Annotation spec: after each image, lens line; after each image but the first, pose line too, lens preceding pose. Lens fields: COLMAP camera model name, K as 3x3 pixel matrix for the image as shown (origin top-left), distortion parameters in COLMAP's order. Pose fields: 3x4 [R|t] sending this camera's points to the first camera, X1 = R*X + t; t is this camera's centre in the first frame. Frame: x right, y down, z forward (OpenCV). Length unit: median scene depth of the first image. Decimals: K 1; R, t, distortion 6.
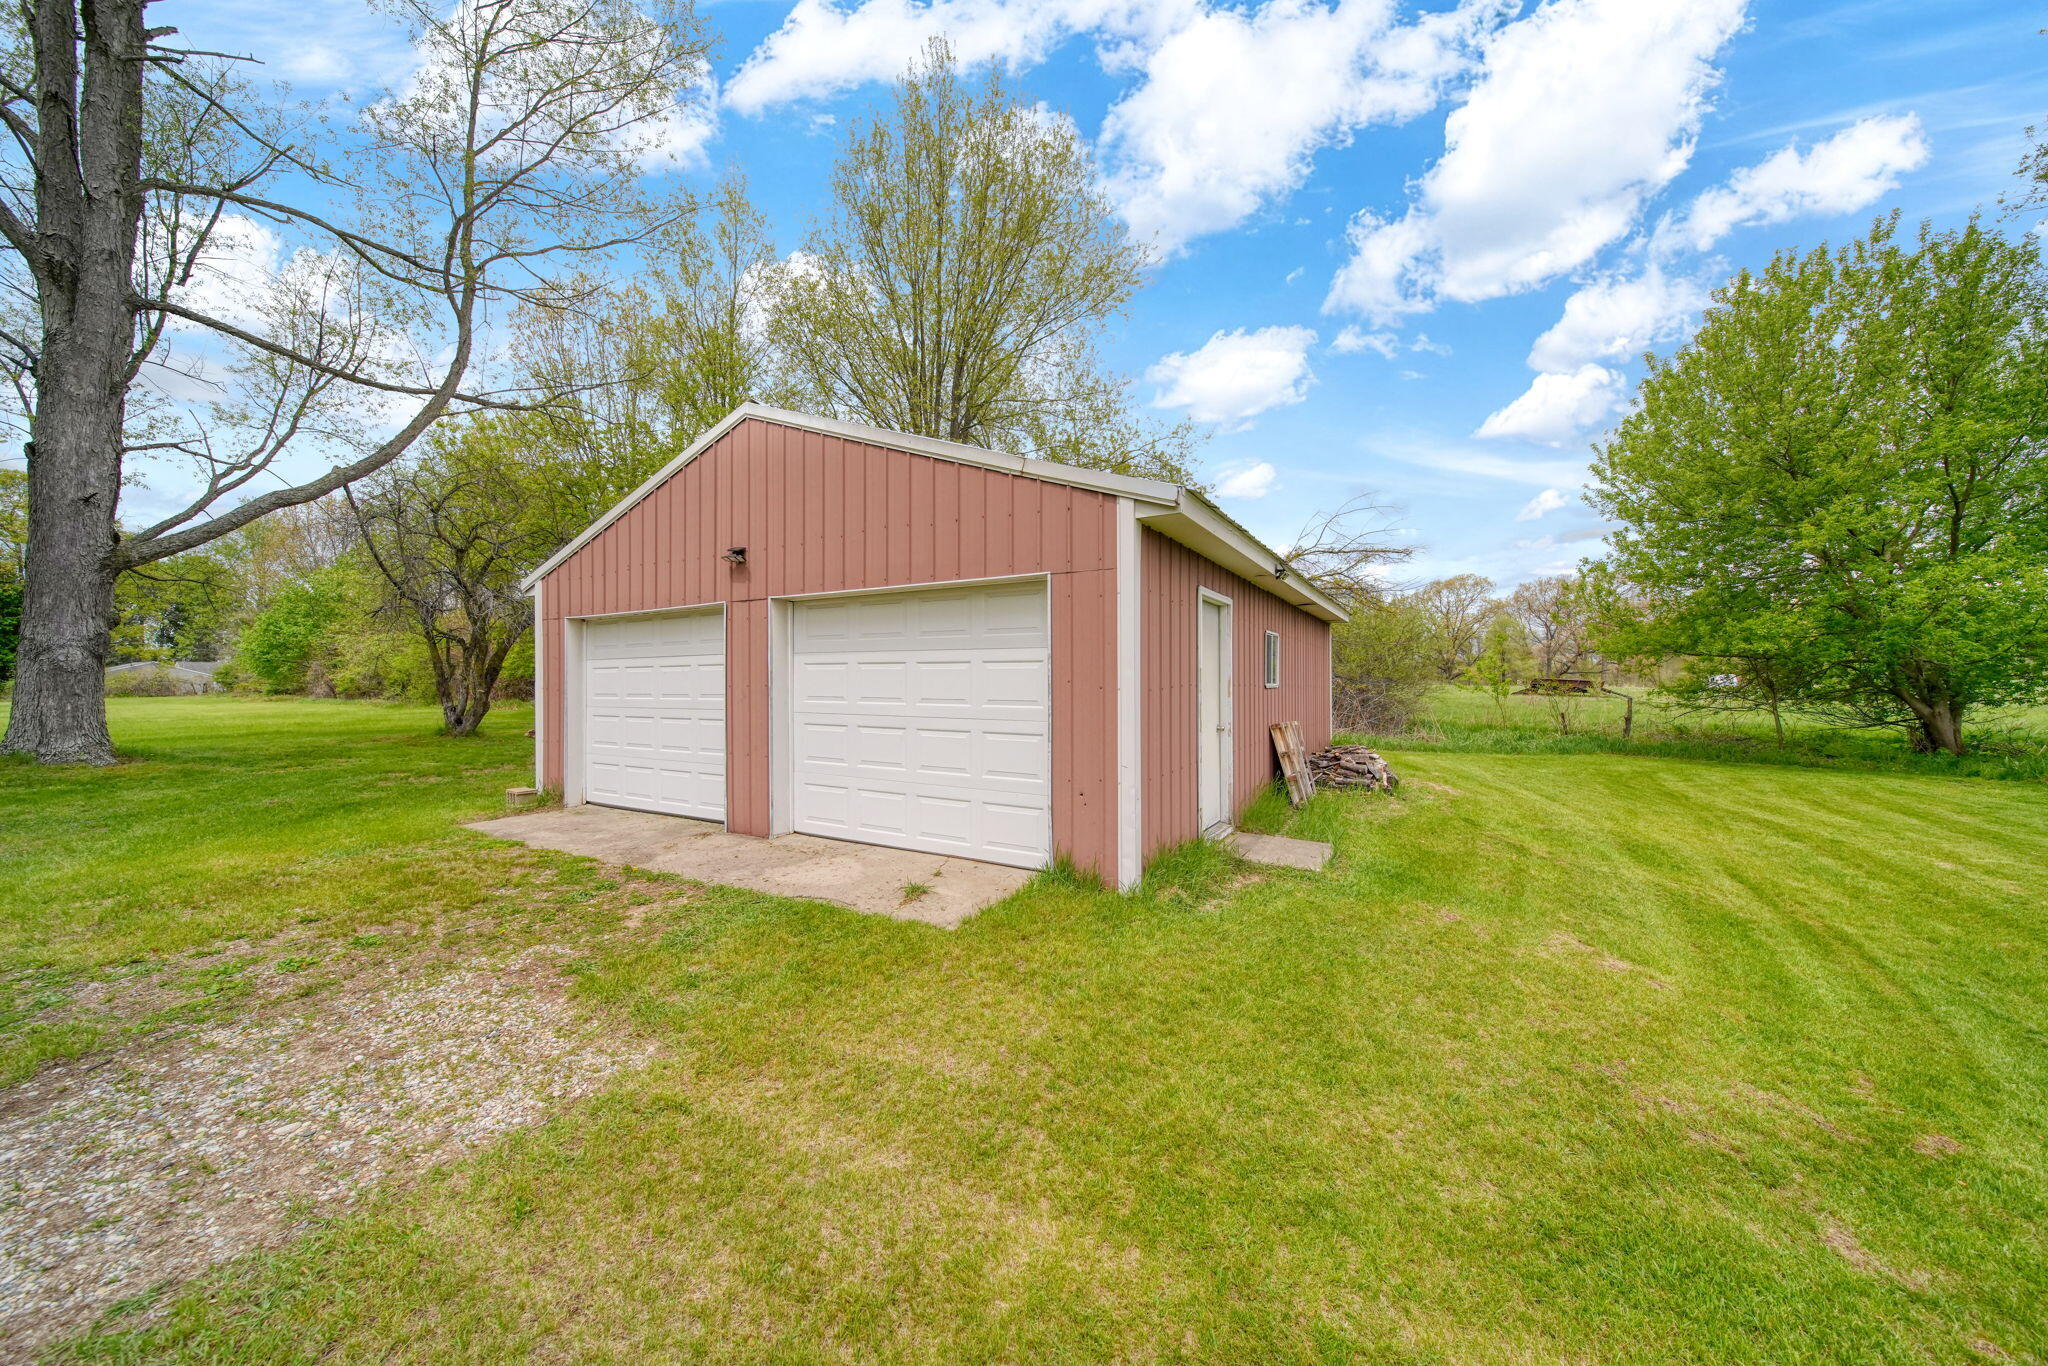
lens RADIAL K [[720.2, 0, 1017.9], [0, 720.2, 680.2], [0, 0, 1]] dist [0.000162, -0.001481]
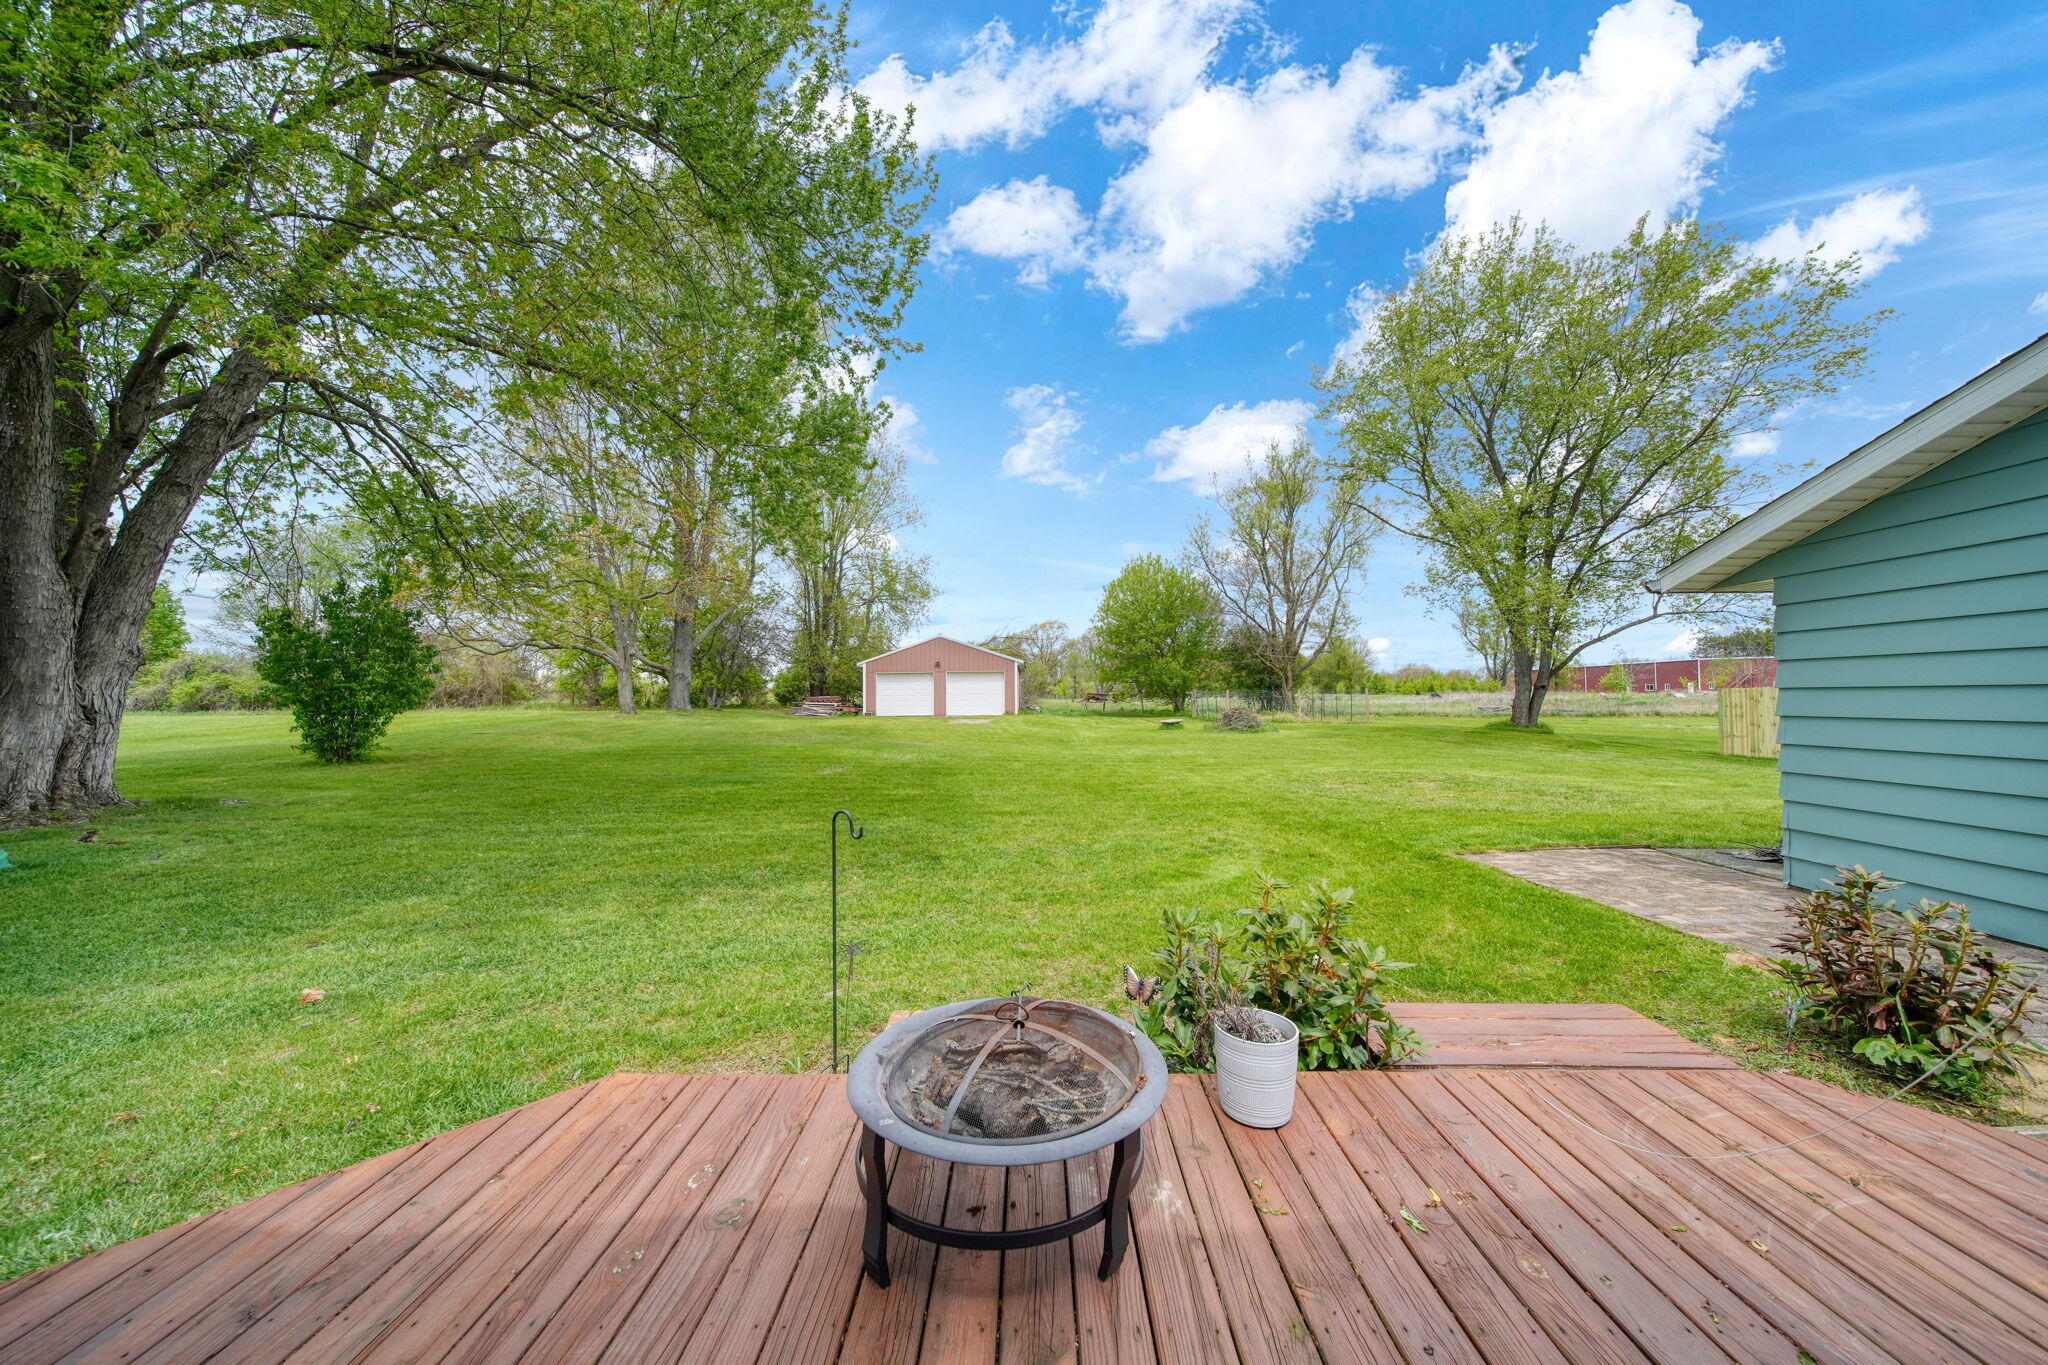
lens RADIAL K [[720.2, 0, 1017.9], [0, 720.2, 679.7], [0, 0, 1]] dist [0.000162, -0.001481]
pose [[0.874035, 0.011202, 0.485734, -2.502437], [0.001425, 0.999671, -0.025618, 0.085815], [-0.485861, 0.023083, 0.873731, -4.045270]]
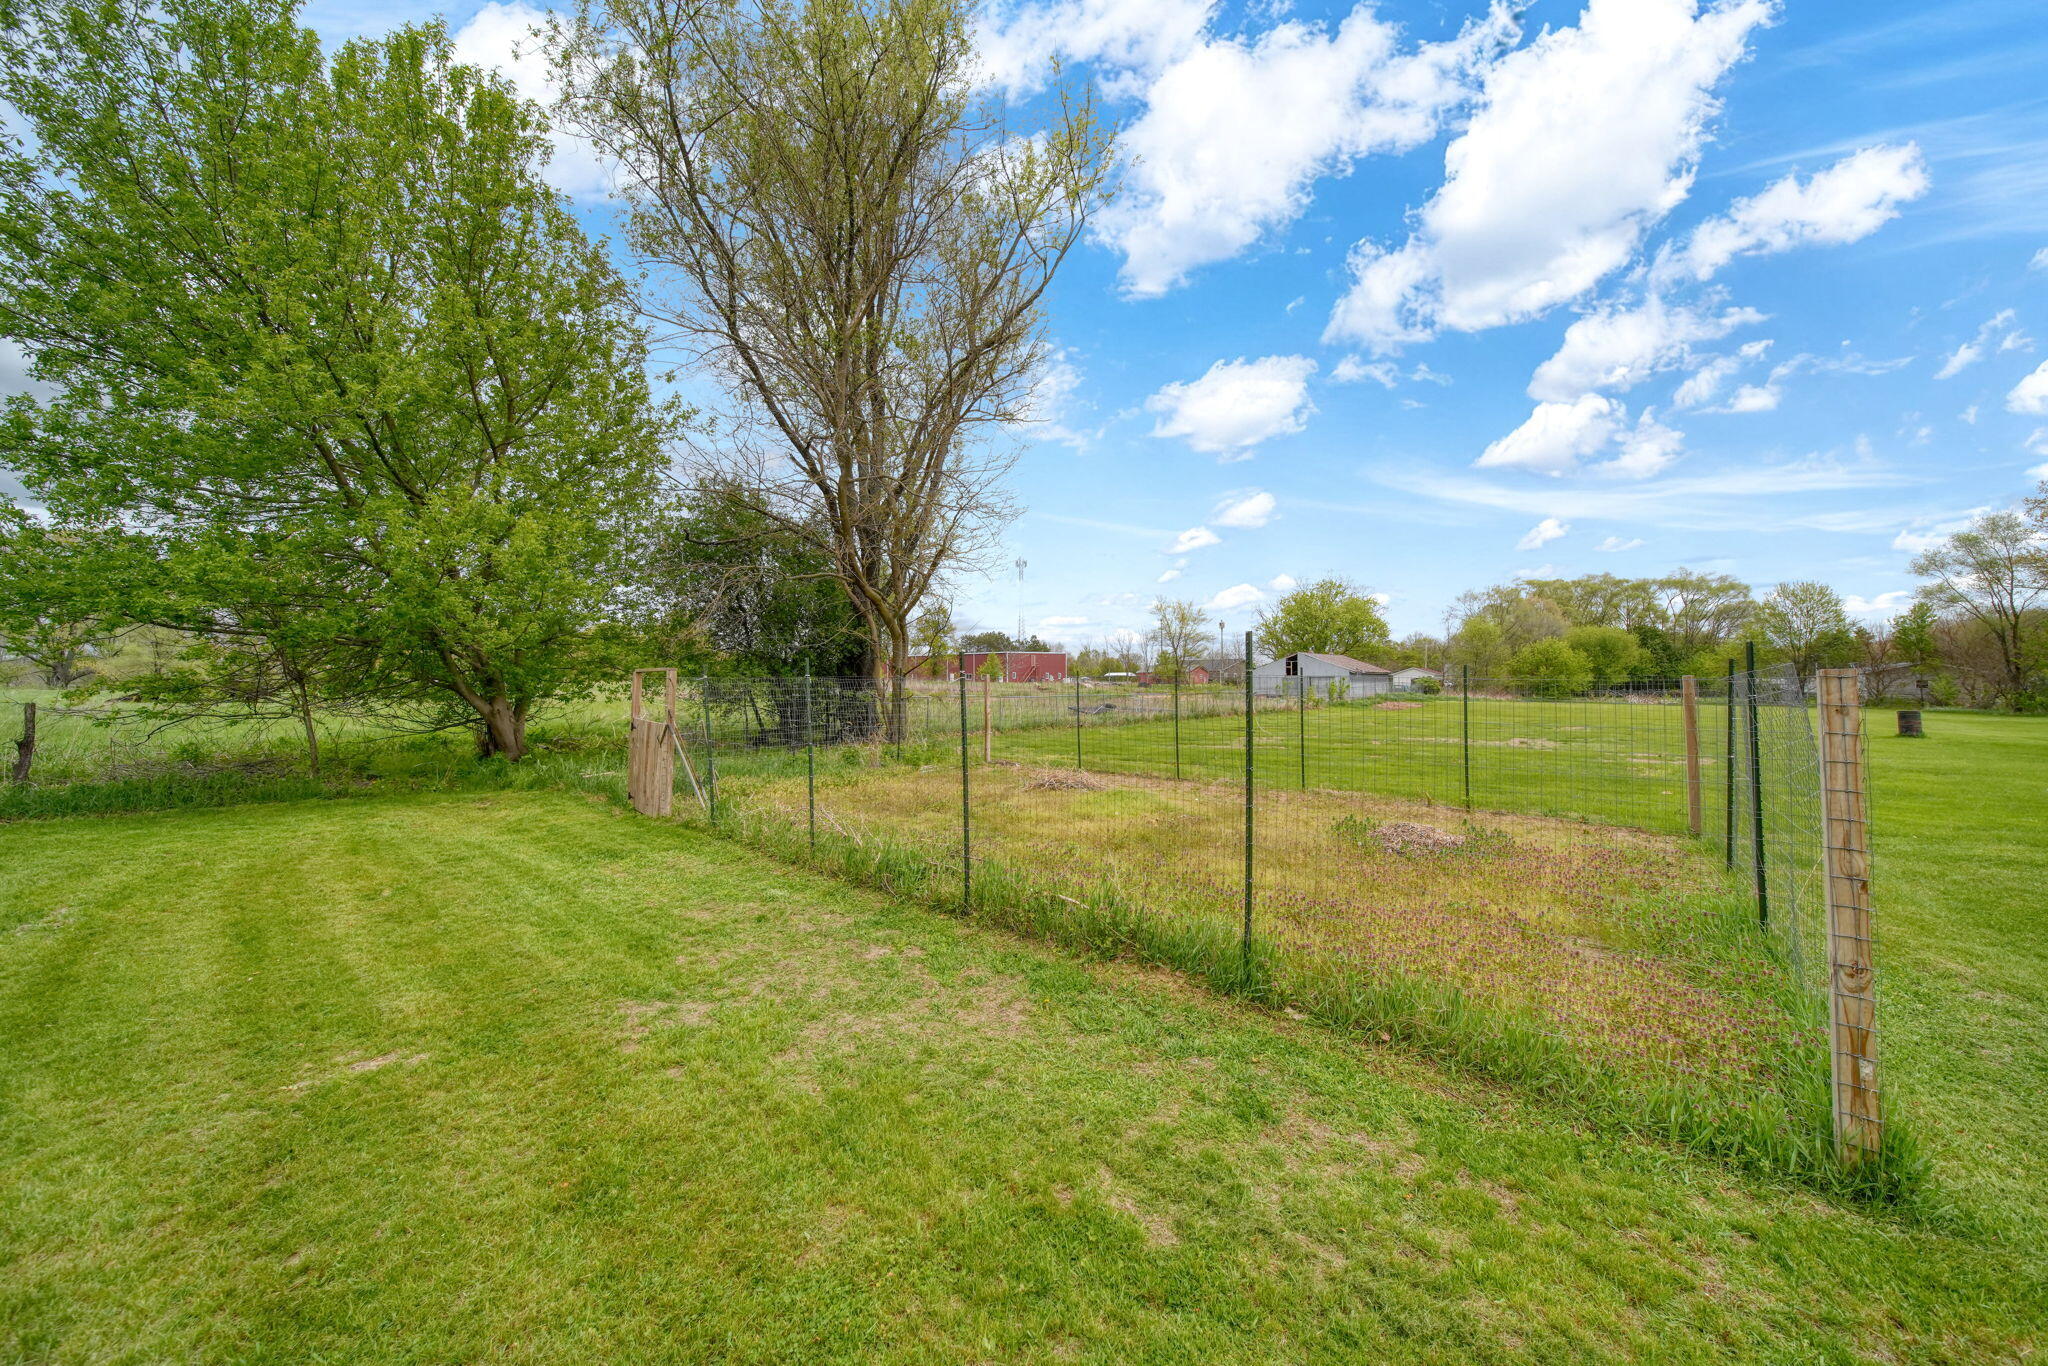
lens RADIAL K [[720.2, 0, 1017.9], [0, 720.2, 680.2], [0, 0, 1]] dist [0.000162, -0.001481]
pose [[0.139628, 0.002436, 0.990201, 1.309276], [0.001137, 0.999996, -0.002620, 0.030809], [-0.990203, 0.001492, 0.139624, 0.676705]]
